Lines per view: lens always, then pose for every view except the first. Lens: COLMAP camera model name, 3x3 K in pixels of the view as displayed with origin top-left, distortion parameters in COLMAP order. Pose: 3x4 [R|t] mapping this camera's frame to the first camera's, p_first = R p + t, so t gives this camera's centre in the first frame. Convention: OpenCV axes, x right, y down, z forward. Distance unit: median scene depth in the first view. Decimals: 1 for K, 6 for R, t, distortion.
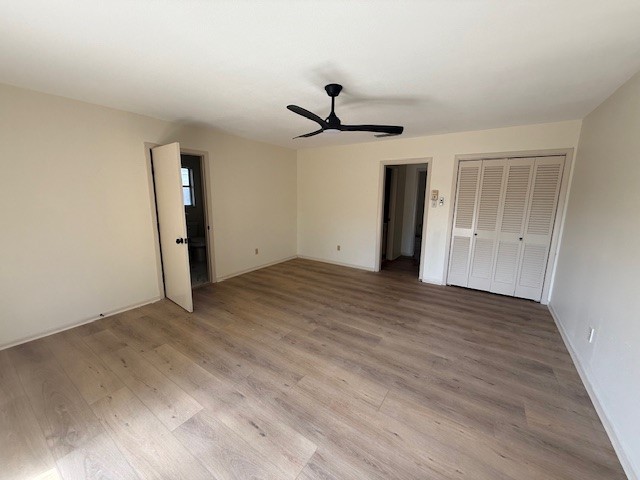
lens RADIAL K [[255.0, 0, 318.5], [0, 255.0, 239.5], [0, 0, 1]] dist [-0.001963, 0.000273]
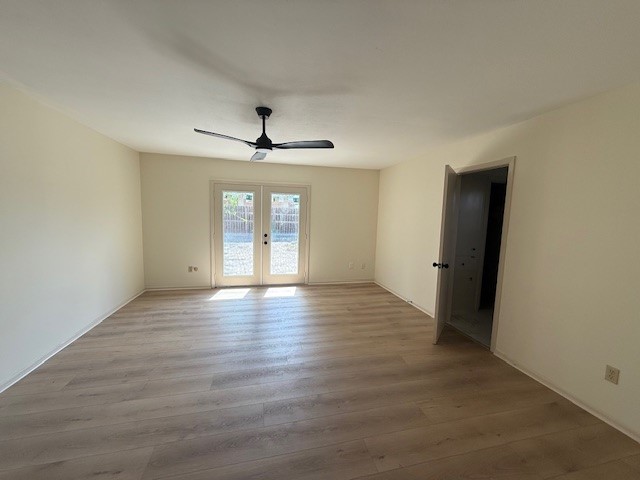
lens RADIAL K [[255.0, 0, 319.1], [0, 255.0, 239.5], [0, 0, 1]] dist [-0.001963, 0.000273]
pose [[-0.674865, 0.048570, -0.736341, 0.548592], [-0.165502, 0.962451, 0.215169, -0.268478], [0.719143, 0.267076, -0.641486, 1.543606]]
